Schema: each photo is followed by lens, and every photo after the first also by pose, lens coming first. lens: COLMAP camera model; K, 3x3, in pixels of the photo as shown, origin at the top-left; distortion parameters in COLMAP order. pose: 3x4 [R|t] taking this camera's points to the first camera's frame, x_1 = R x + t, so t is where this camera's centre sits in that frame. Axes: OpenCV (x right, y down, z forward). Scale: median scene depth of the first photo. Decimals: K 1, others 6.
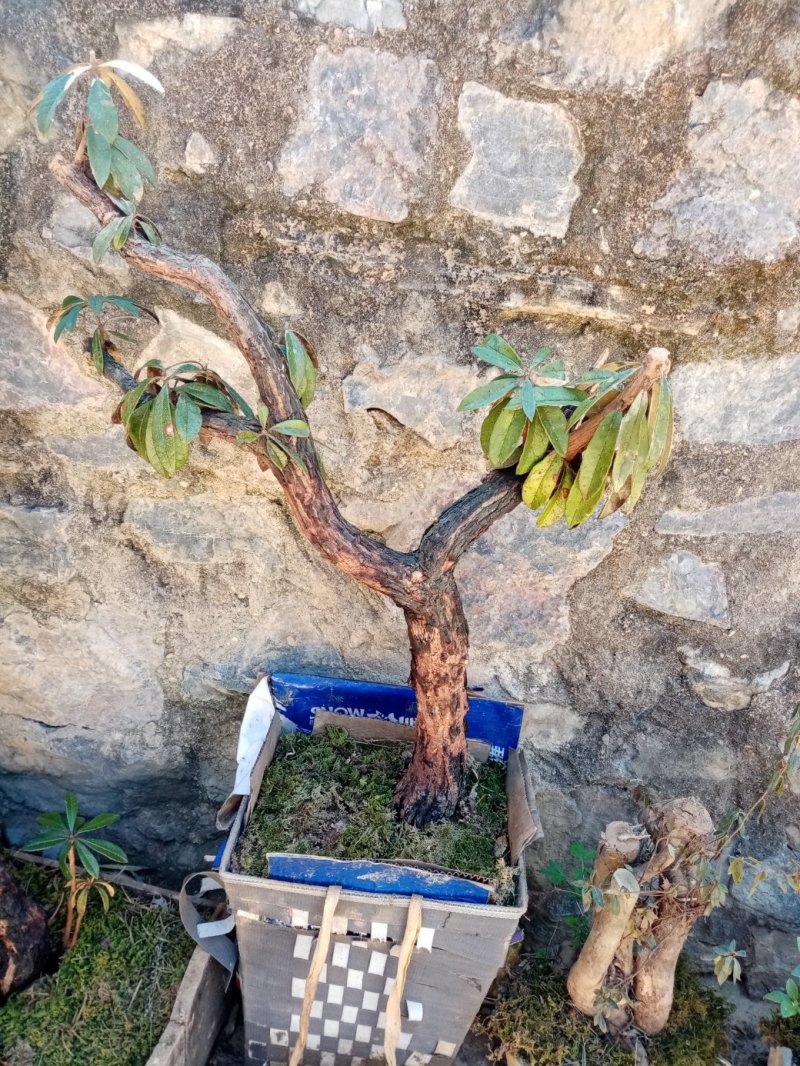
lens RADIAL K [[797.0, 0, 400.0], [0, 797.0, 533.0], [0, 0, 1]] dist [0.003522, -0.066515]
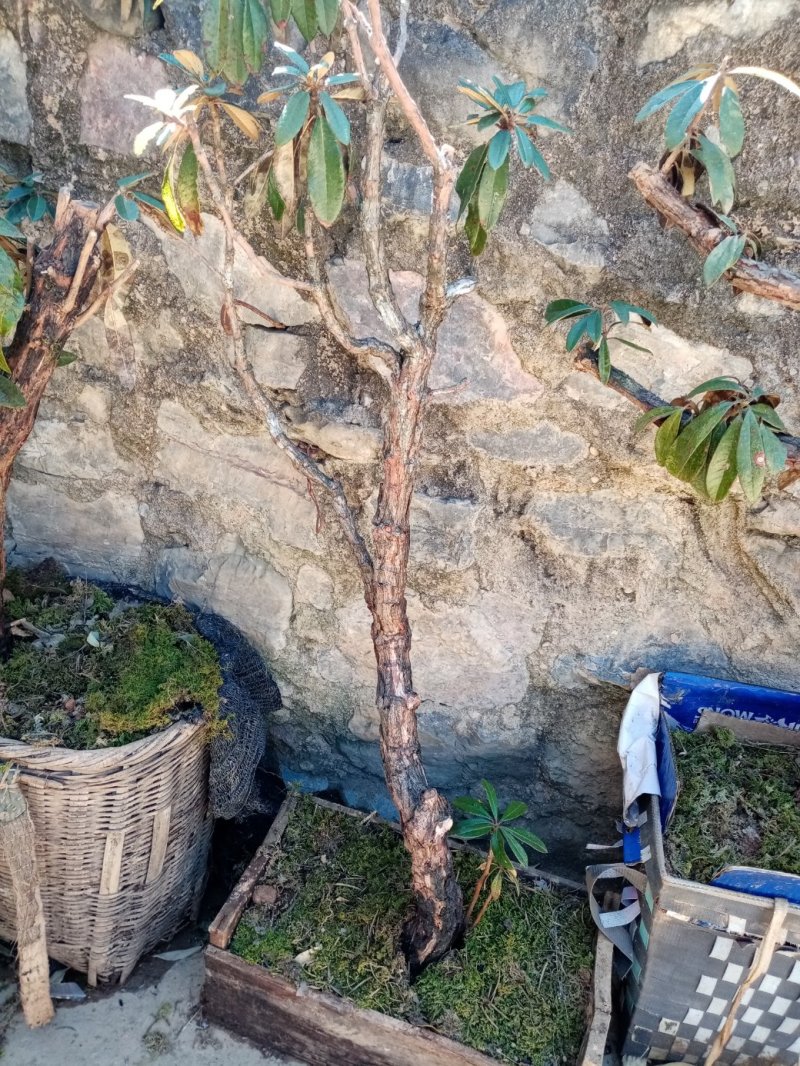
lens RADIAL K [[794.8, 0, 400.0], [0, 794.8, 533.0], [0, 0, 1]] dist [0.022115, -0.073275]
pose [[0.989748, 0.044868, -0.135595, -0.366506], [-0.034752, 0.996497, 0.076072, -0.061205], [0.138533, -0.070580, 0.987840, -0.014470]]
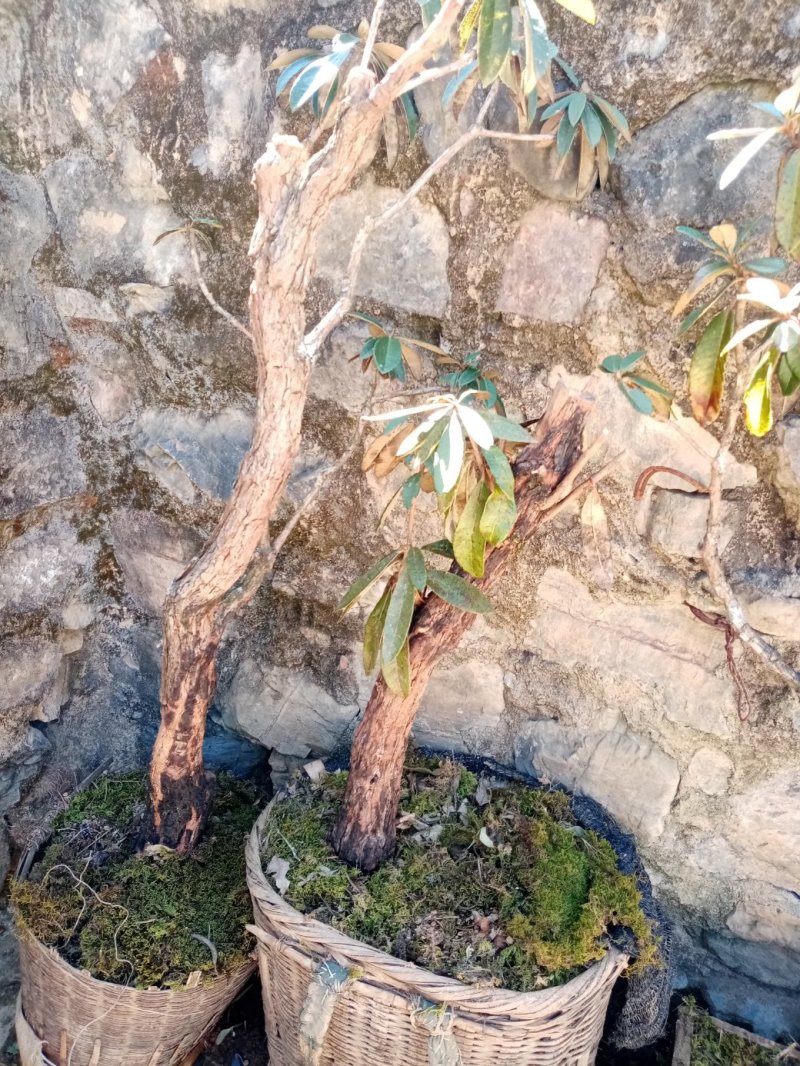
lens RADIAL K [[794.8, 0, 400.0], [0, 794.8, 533.0], [0, 0, 1]] dist [0.022115, -0.073275]
pose [[0.951041, 0.005841, -0.309009, -0.636402], [-0.011014, 0.999827, -0.015000, -0.149780], [0.308868, 0.017669, 0.950941, 0.013220]]
